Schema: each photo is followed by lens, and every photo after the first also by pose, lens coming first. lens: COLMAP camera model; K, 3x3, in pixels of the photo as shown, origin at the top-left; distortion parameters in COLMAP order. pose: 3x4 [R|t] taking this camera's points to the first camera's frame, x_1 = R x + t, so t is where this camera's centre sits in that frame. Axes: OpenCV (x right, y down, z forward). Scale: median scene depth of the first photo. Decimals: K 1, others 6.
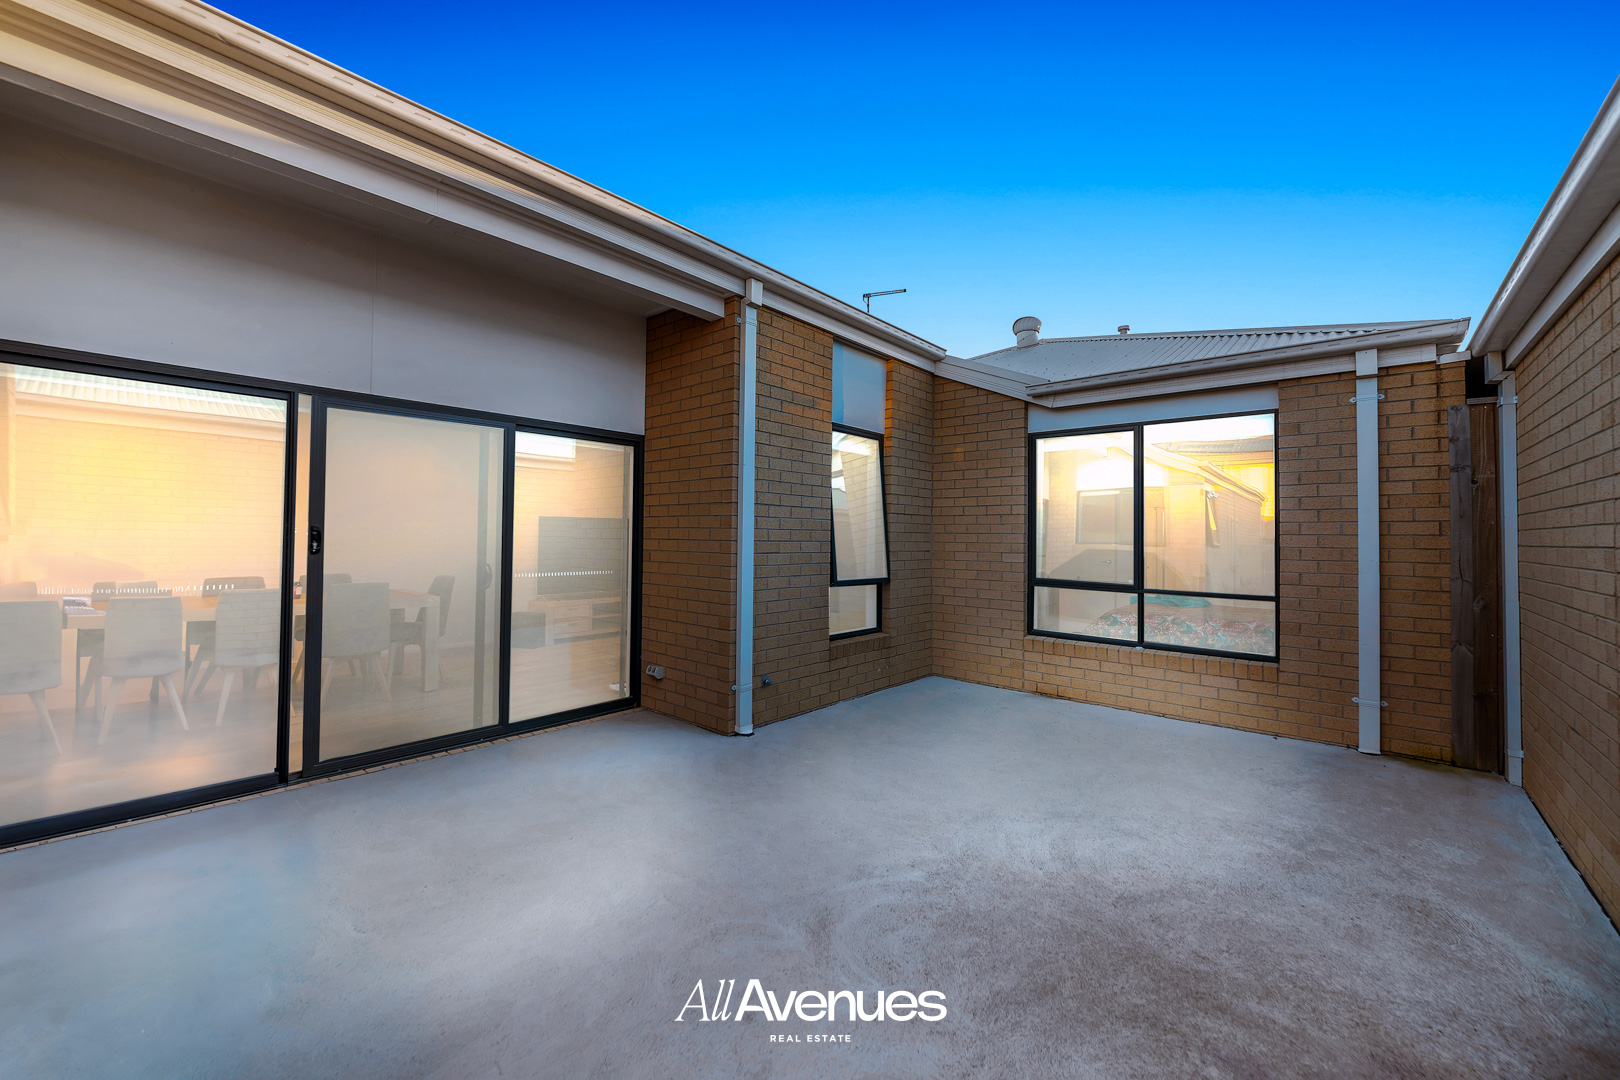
lens RADIAL K [[628.5, 0, 806.6], [0, 628.5, 530.3], [0, 0, 1]] dist [0.000095, -0.000038]
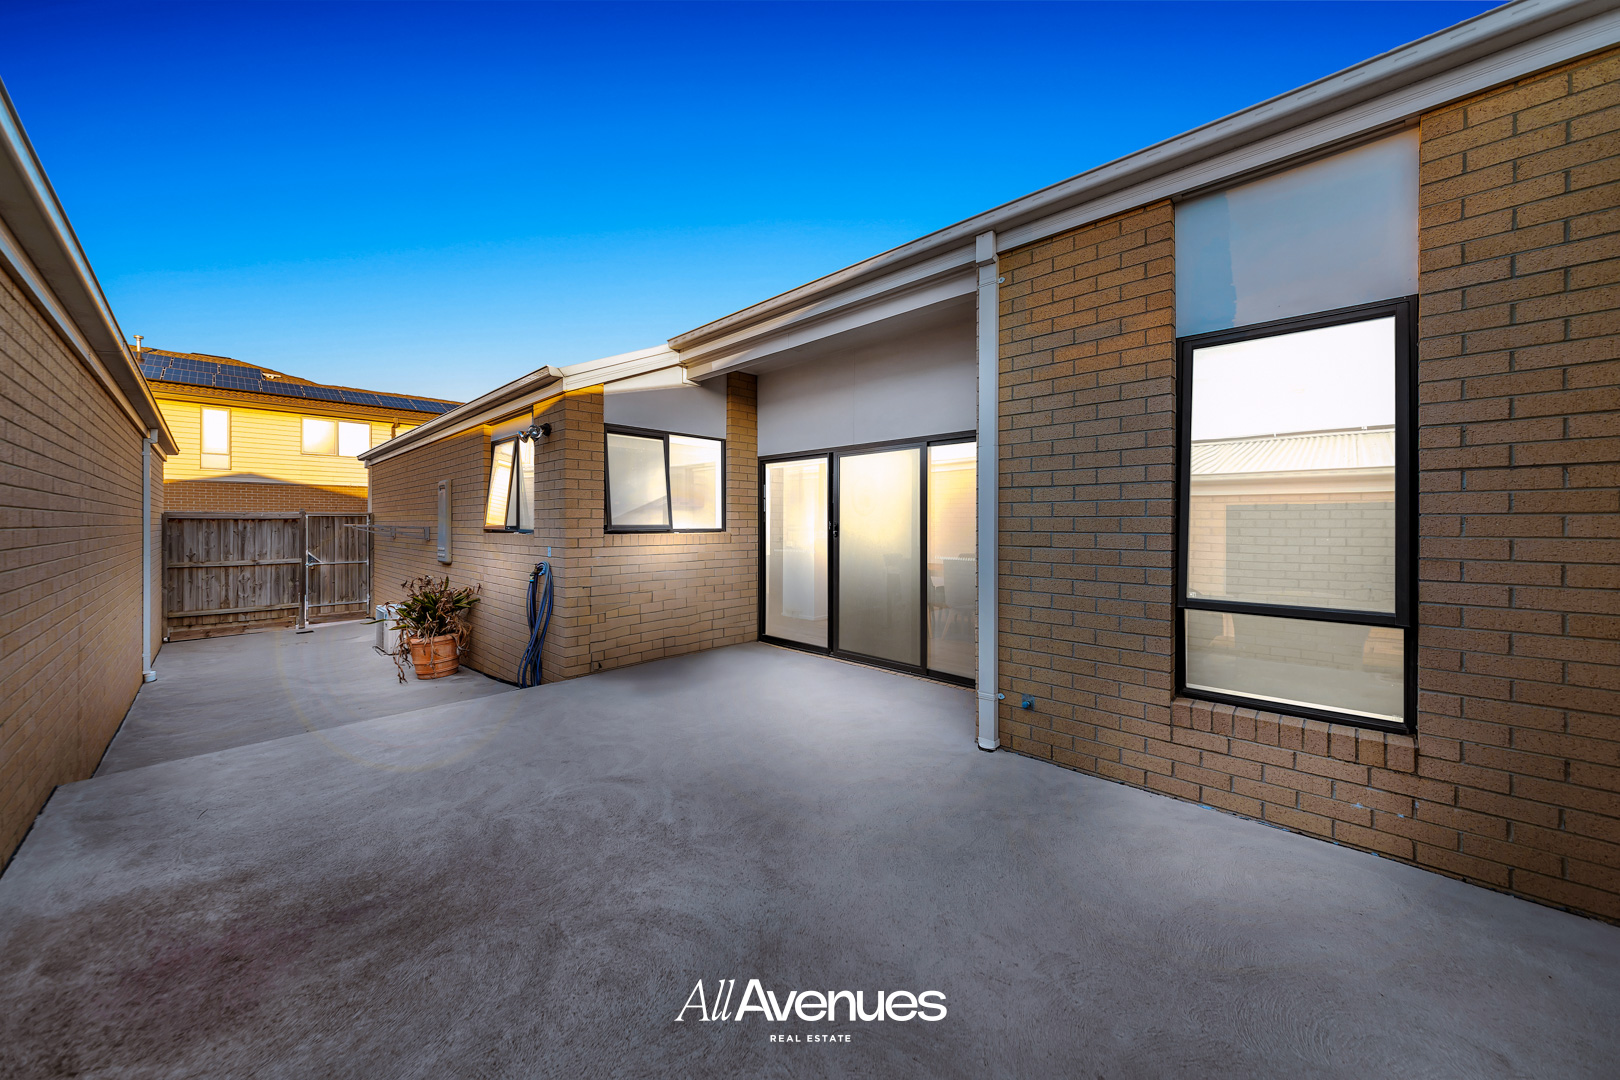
lens RADIAL K [[571.0, 0, 805.3], [0, 571.0, 533.8], [0, 0, 1]] dist [-0.007541, 0.000254]
pose [[-0.039842, -0.002186, -0.999204, 0.658124], [0.002690, 0.999994, -0.002295, 0.020000], [0.999202, -0.002779, -0.039836, 0.711811]]
